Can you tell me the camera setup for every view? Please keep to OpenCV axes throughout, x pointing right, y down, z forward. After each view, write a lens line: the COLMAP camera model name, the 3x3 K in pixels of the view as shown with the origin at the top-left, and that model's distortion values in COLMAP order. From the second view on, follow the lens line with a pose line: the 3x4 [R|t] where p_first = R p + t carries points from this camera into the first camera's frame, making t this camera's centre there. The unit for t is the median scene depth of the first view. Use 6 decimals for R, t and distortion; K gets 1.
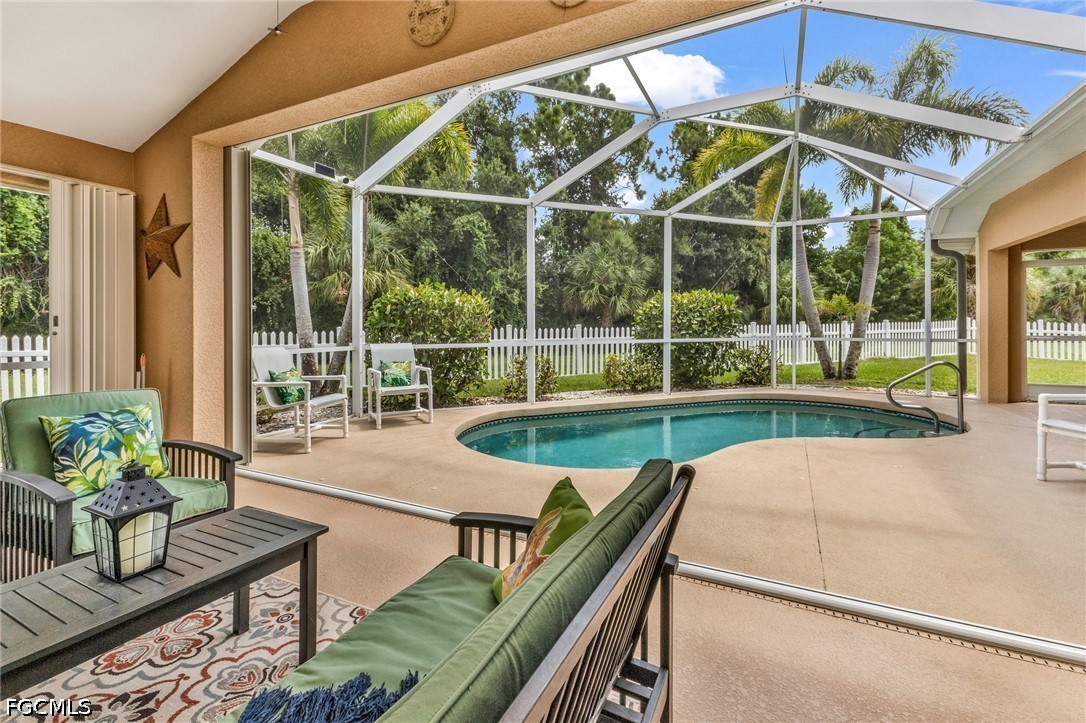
lens RADIAL K [[485.2, 0, 539.2], [0, 485.2, 326.0], [0, 0, 1]] dist [0.013285, 0.000131]
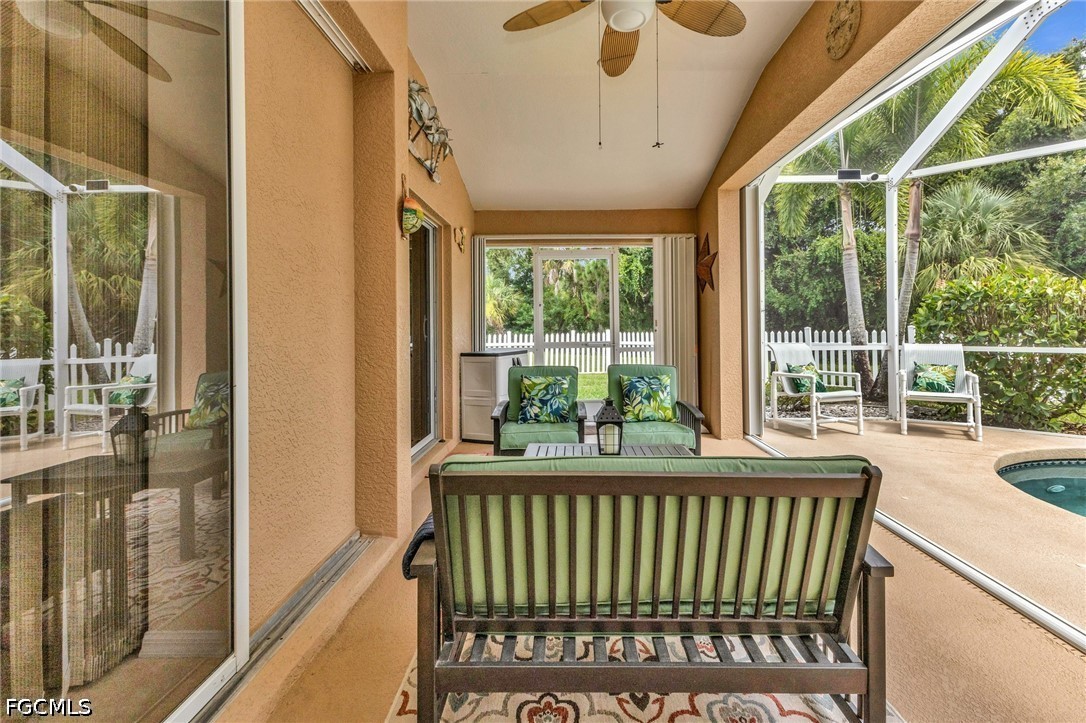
lens RADIAL K [[479.1, 0, 563.9], [0, 479.1, 323.7], [0, 0, 1]] dist [0.000979, 0.000025]
pose [[0.447198, -0.007521, -0.894403, 0.140910], [0.005412, 0.999969, -0.005703, 0.000233], [0.894419, -0.002290, 0.447225, 0.001786]]
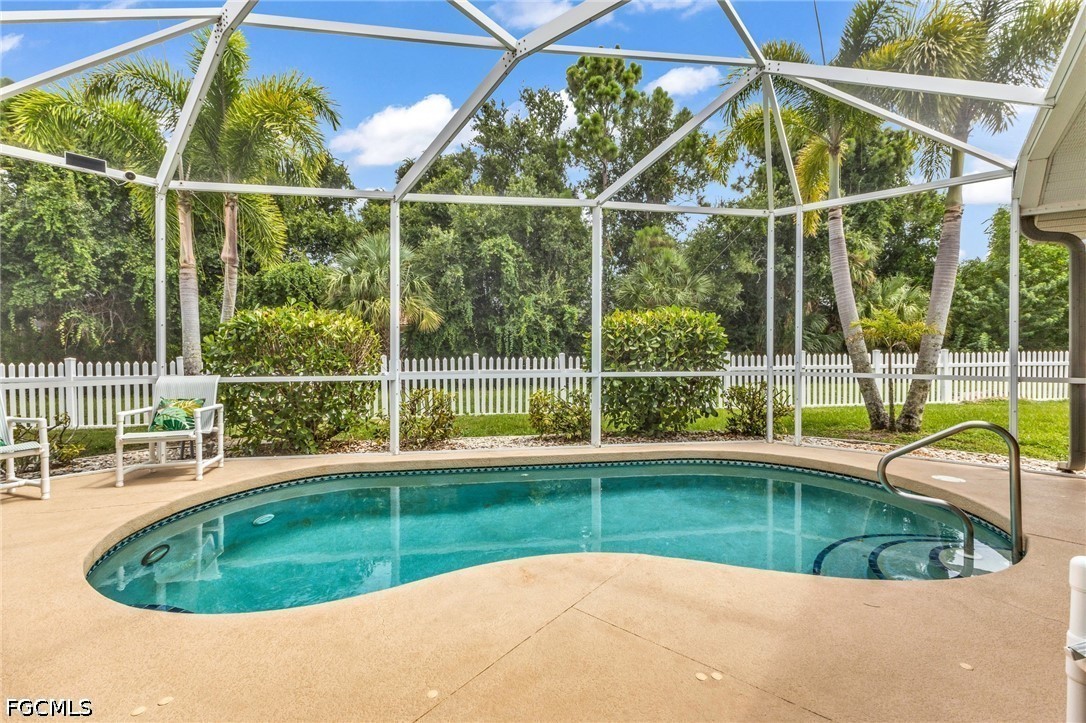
lens RADIAL K [[471.8, 0, 541.9], [0, 471.8, 359.1], [0, 0, 1]] dist [0.008912, 0.000041]
pose [[0.976068, 0.004333, -0.217422, 0.341545], [-0.002473, 0.999958, 0.008828, -0.000219], [0.217451, -0.008079, 0.976038, 0.280159]]
